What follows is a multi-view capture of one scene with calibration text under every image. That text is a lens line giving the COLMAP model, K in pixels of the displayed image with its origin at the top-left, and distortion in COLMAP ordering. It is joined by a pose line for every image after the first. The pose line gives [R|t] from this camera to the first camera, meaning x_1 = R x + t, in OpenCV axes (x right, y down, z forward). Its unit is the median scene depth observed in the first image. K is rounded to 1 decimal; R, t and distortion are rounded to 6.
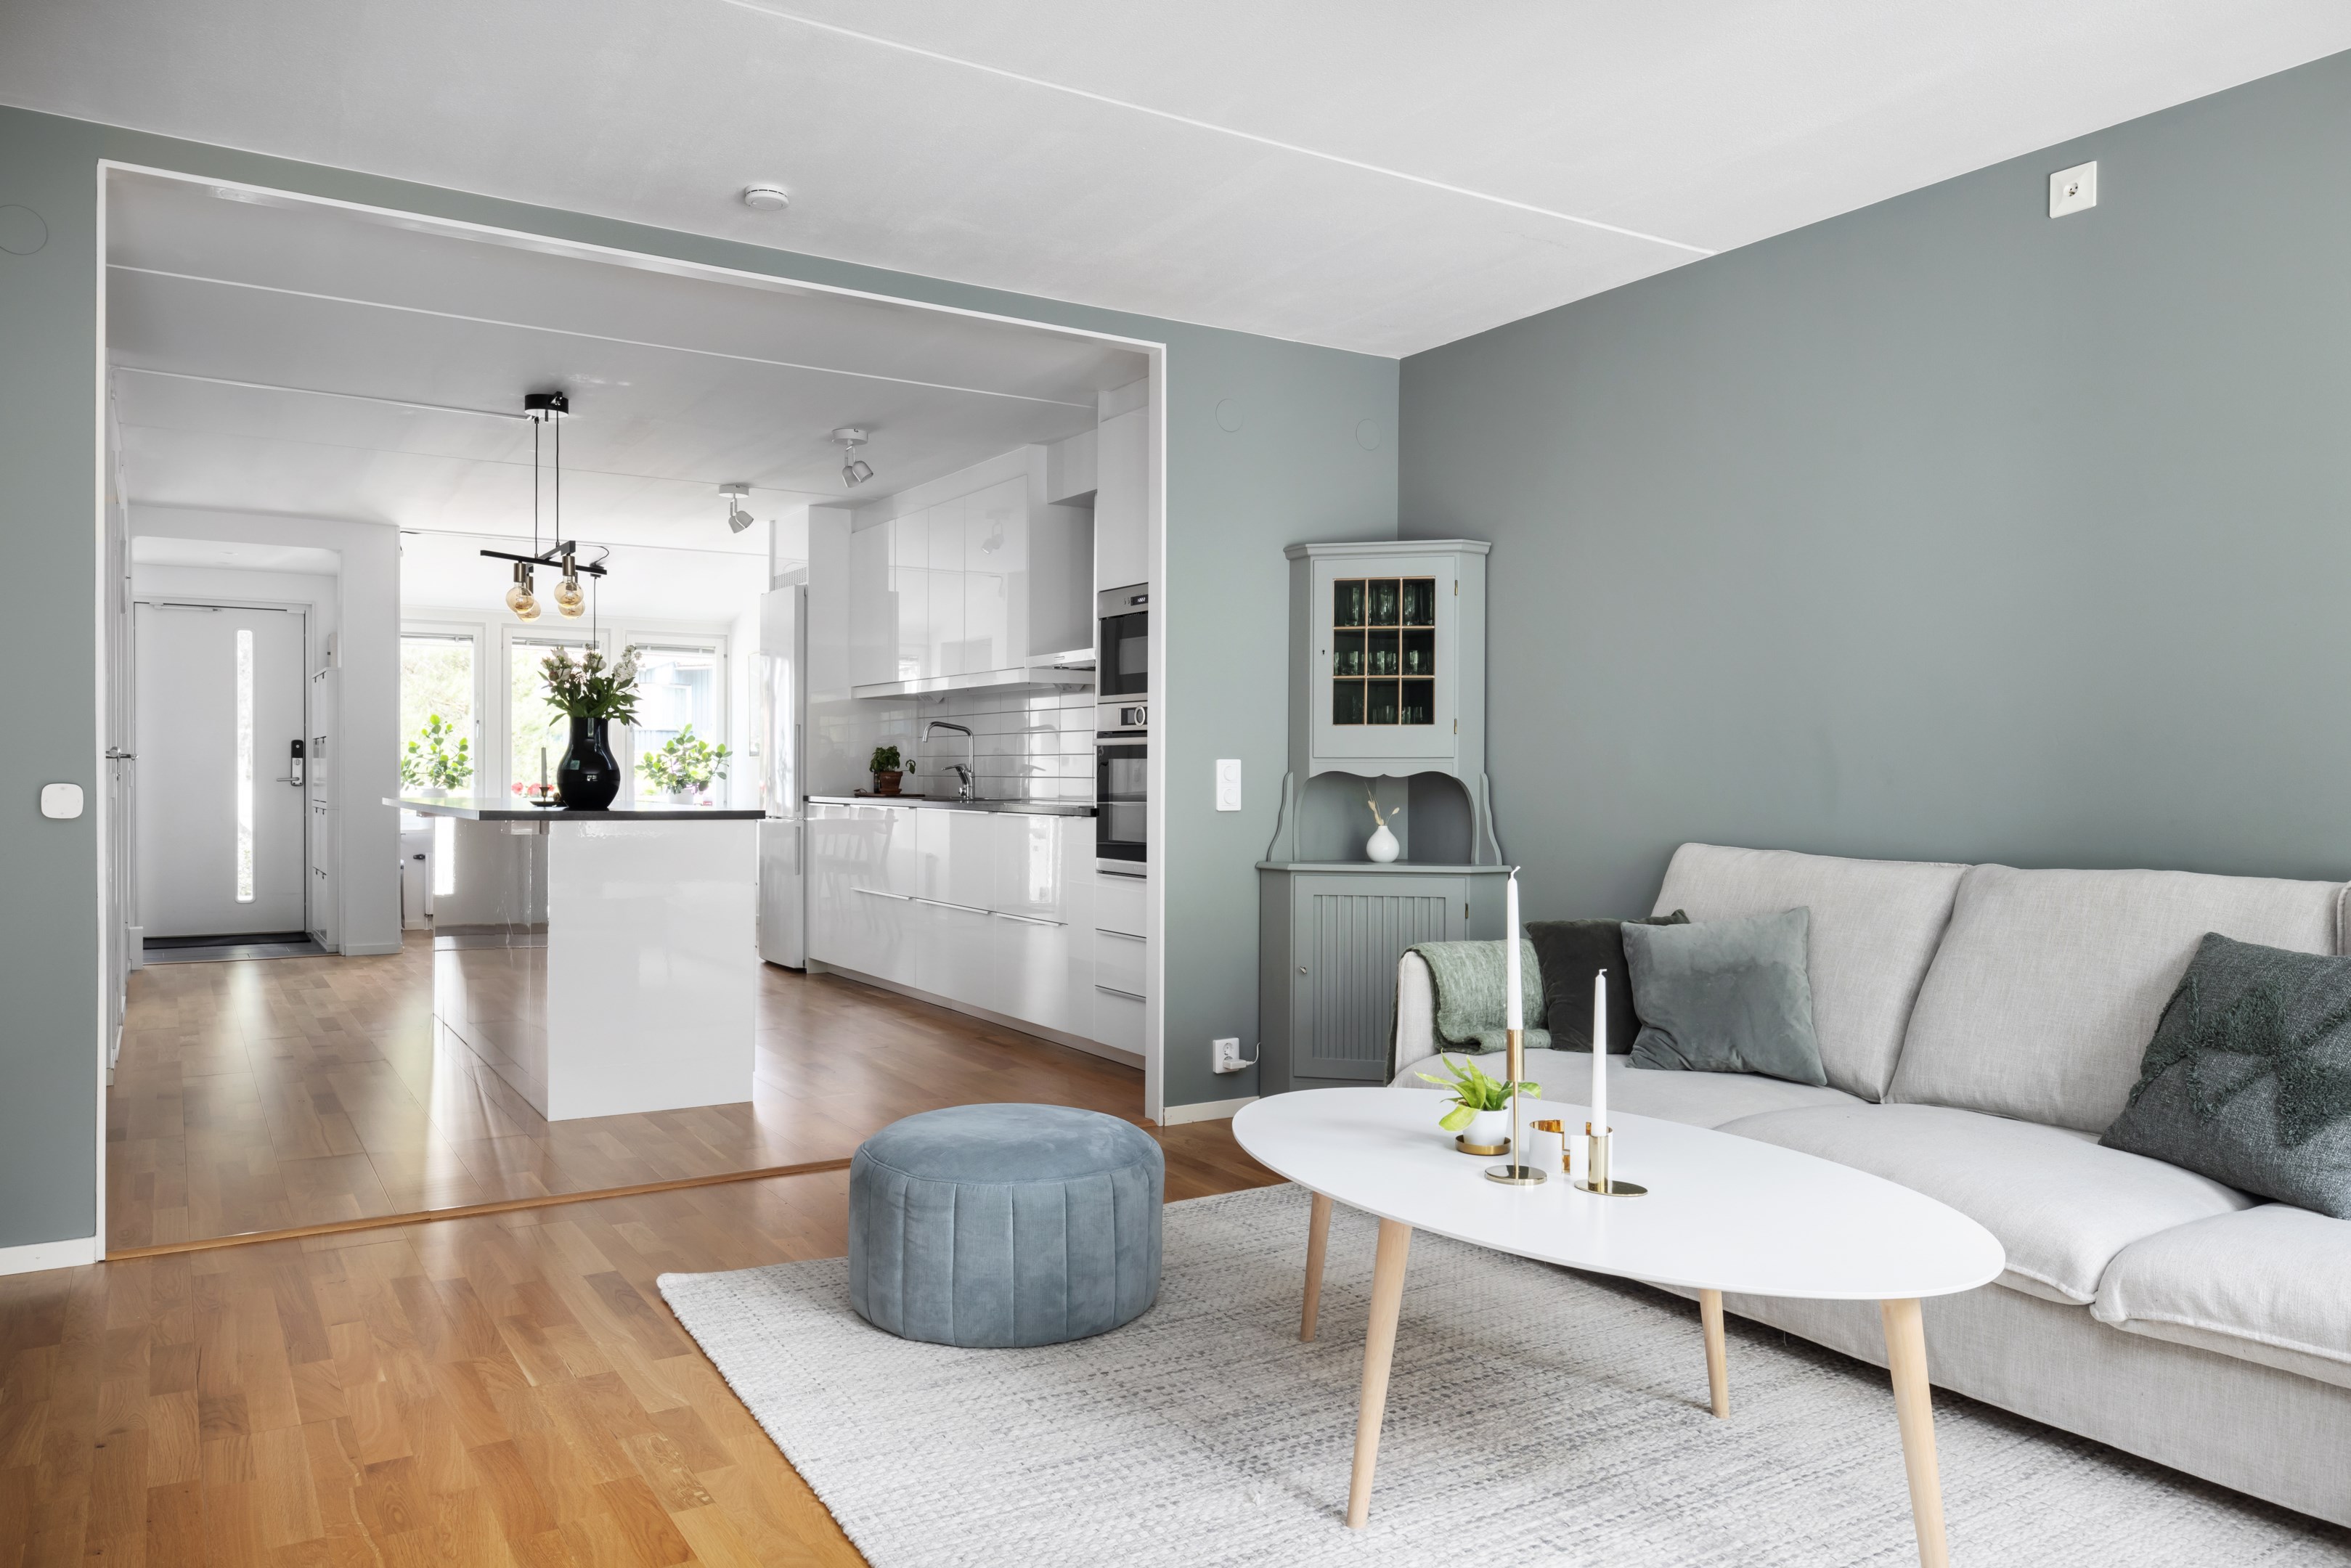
lens RADIAL K [[1600.2, 0, 1173.5], [0, 1600.2, 784.3], [0, 0, 1]] dist [-0.011378, -0.005618]
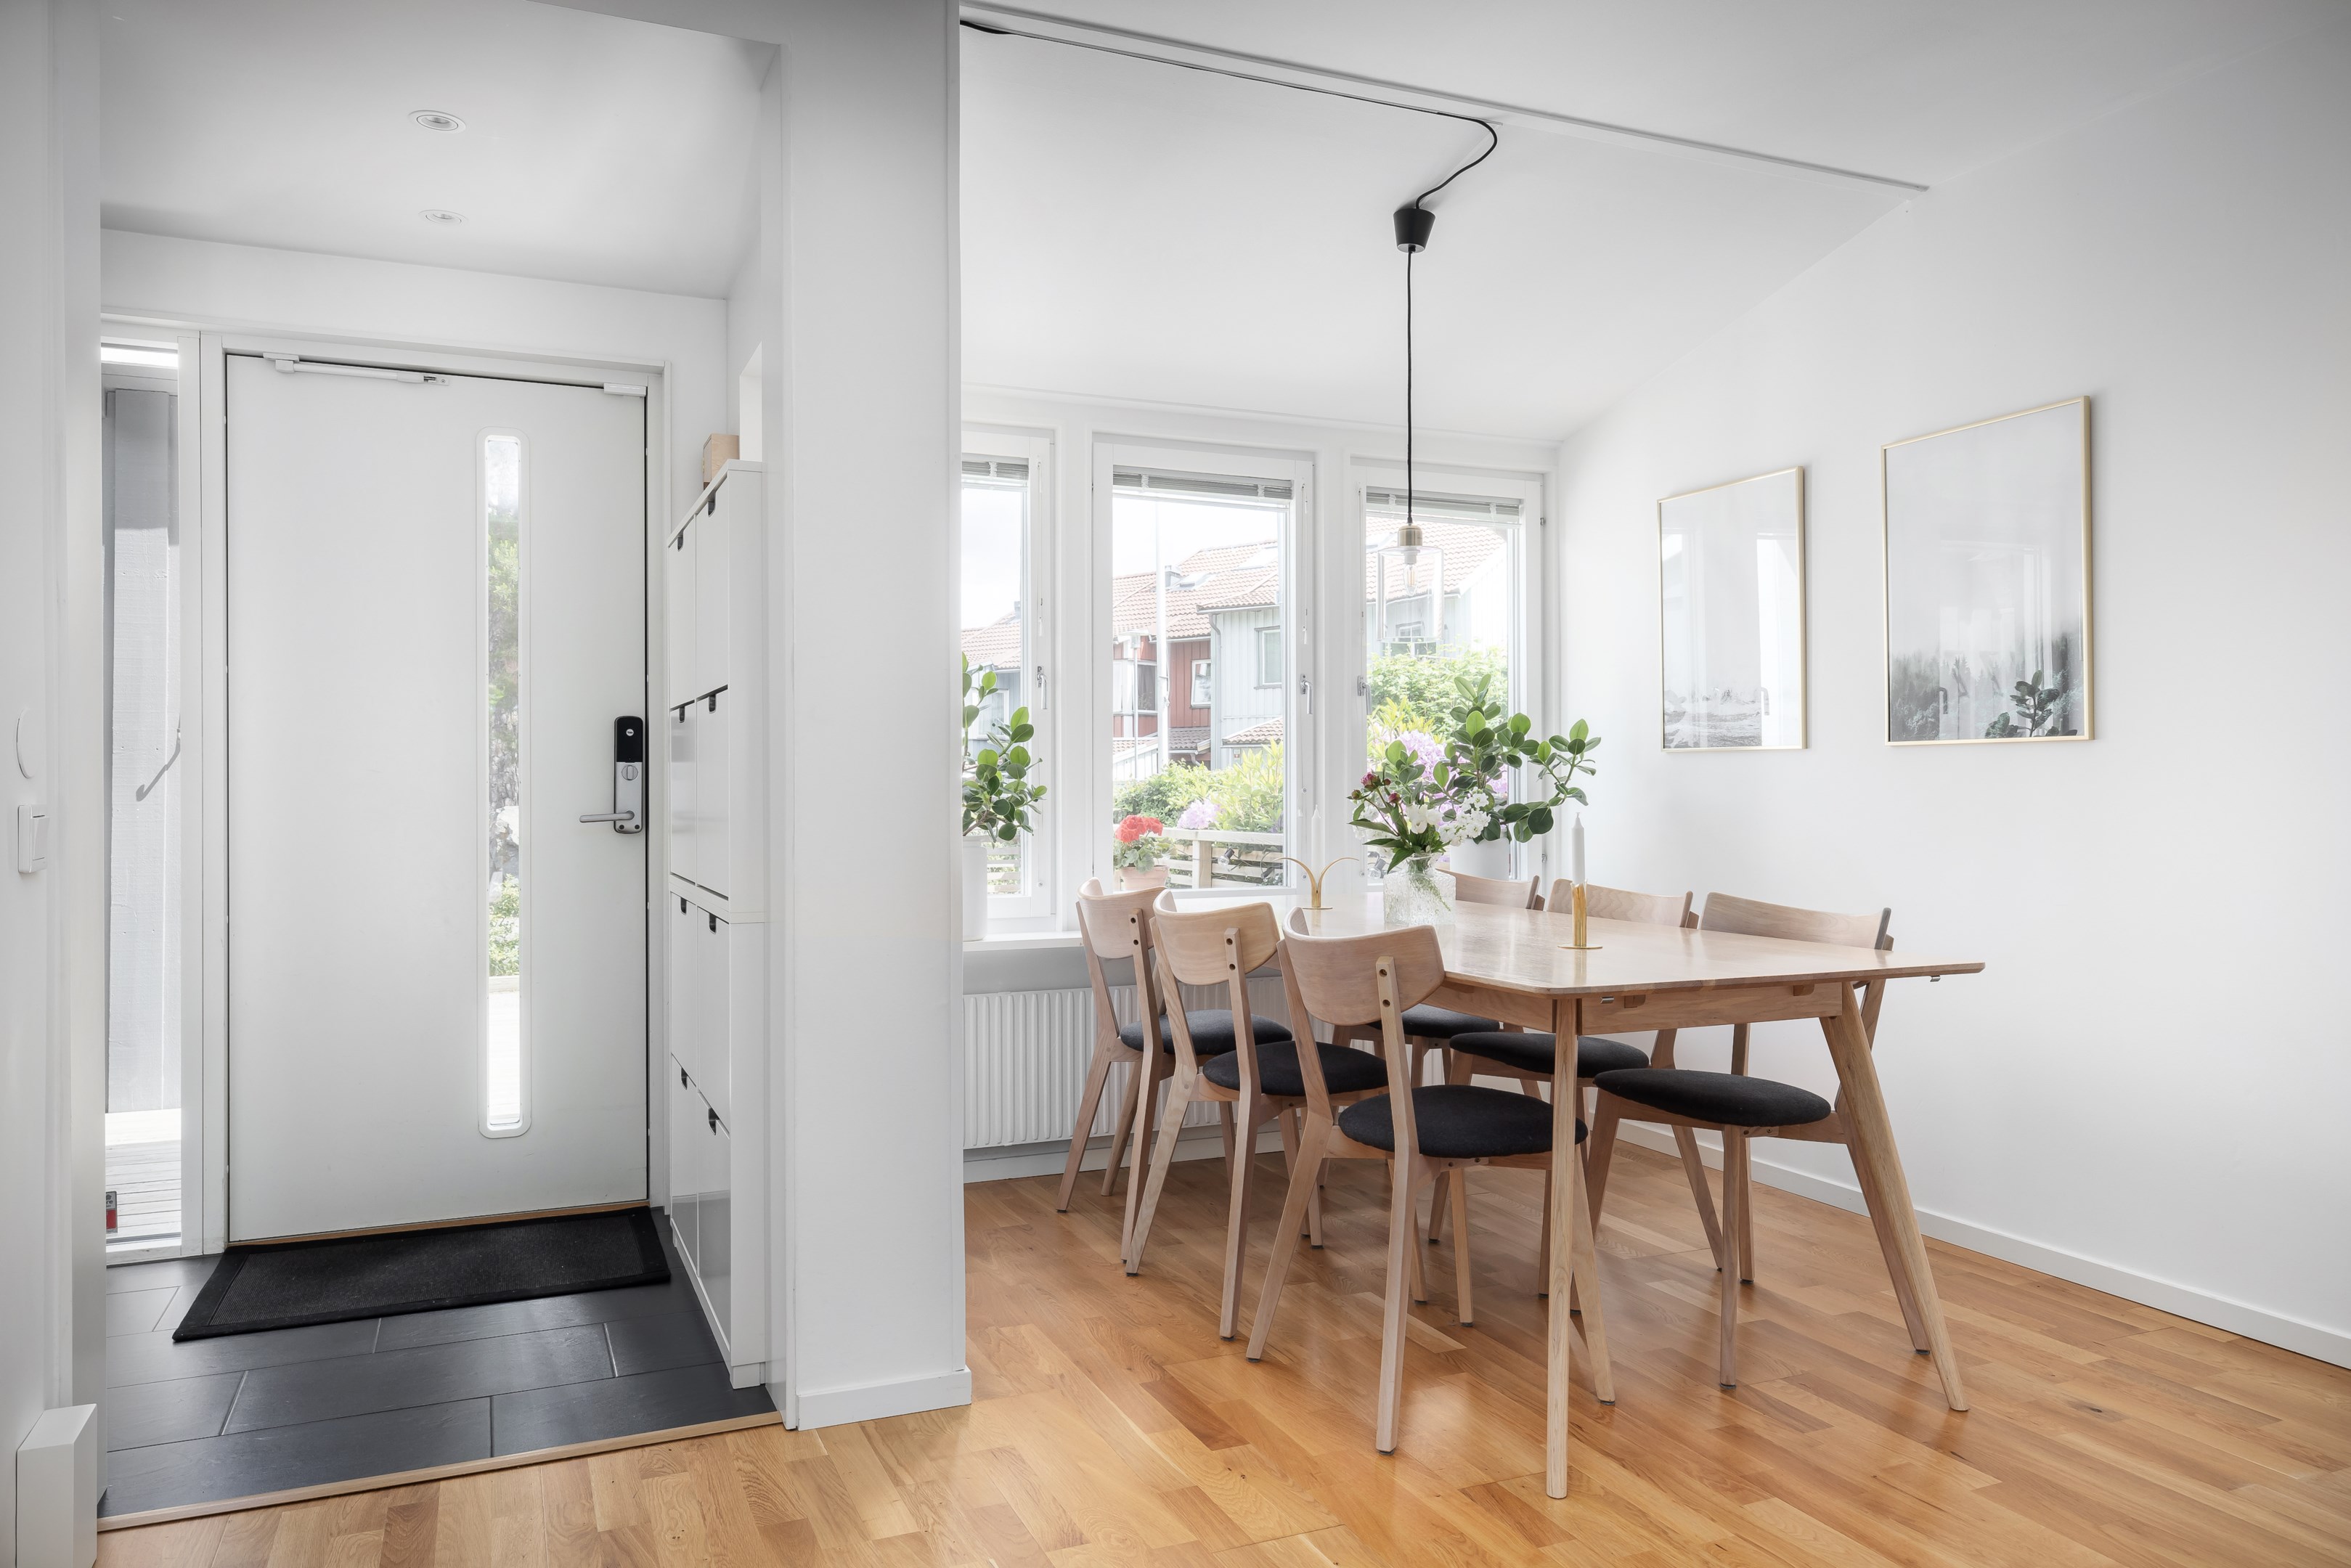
lens RADIAL K [[1551.1, 0, 1163.6], [0, 1551.1, 770.7], [0, 0, 1]] dist [-0.030471, 0.007657]
pose [[0.992025, -0.008661, -0.125745, -0.368608], [0.007393, 0.999917, -0.010552, -0.009410], [0.125826, 0.009538, 0.992006, 0.634524]]
